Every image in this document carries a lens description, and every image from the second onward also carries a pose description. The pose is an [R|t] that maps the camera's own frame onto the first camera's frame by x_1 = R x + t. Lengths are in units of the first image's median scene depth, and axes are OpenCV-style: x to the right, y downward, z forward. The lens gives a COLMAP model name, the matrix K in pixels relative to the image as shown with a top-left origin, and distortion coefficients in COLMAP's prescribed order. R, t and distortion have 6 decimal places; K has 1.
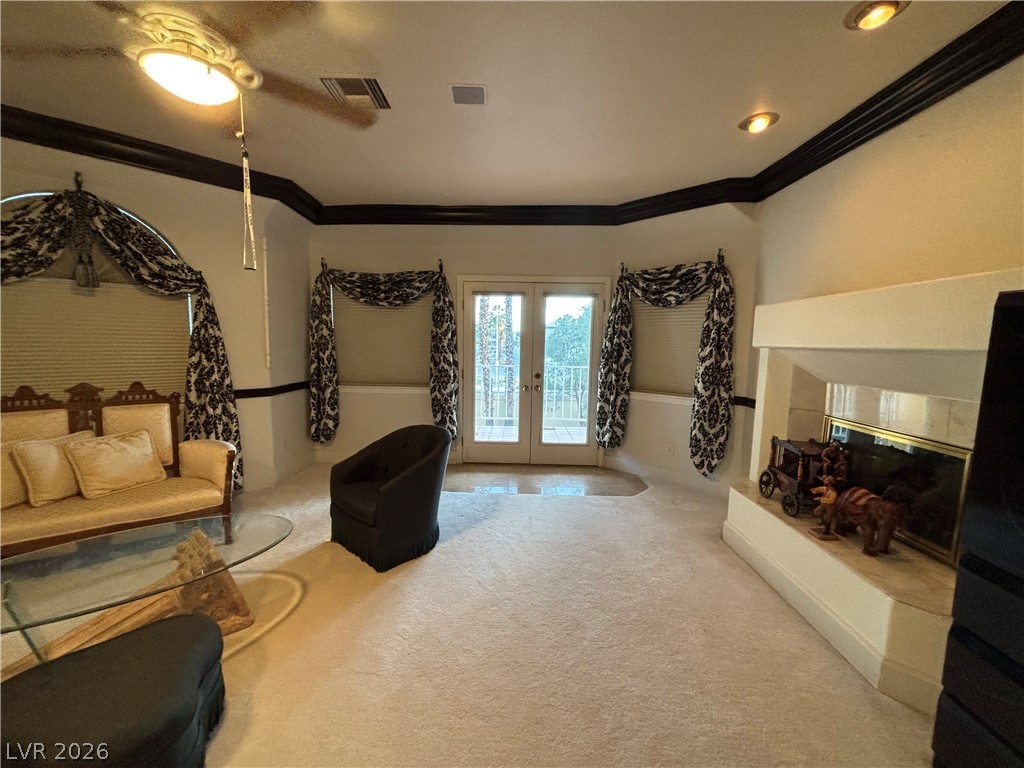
lens RADIAL K [[419.6, 0, 511.1], [0, 419.6, 385.7], [0, 0, 1]] dist [0.006861, -0.000618]
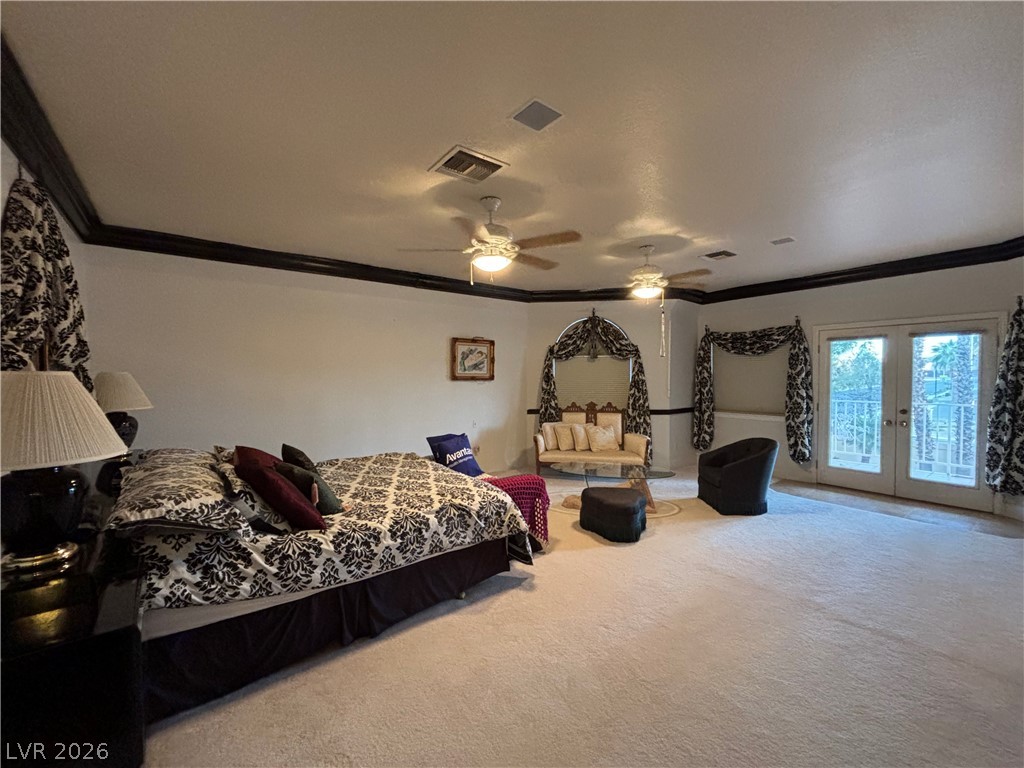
lens RADIAL K [[419.6, 0, 511.1], [0, 419.6, 385.7], [0, 0, 1]] dist [0.006861, -0.000618]
pose [[0.617733, 0.001276, -0.786387, 0.300100], [-0.064631, 0.996698, -0.049153, 0.028451], [0.783727, 0.081189, 0.615776, -0.447809]]
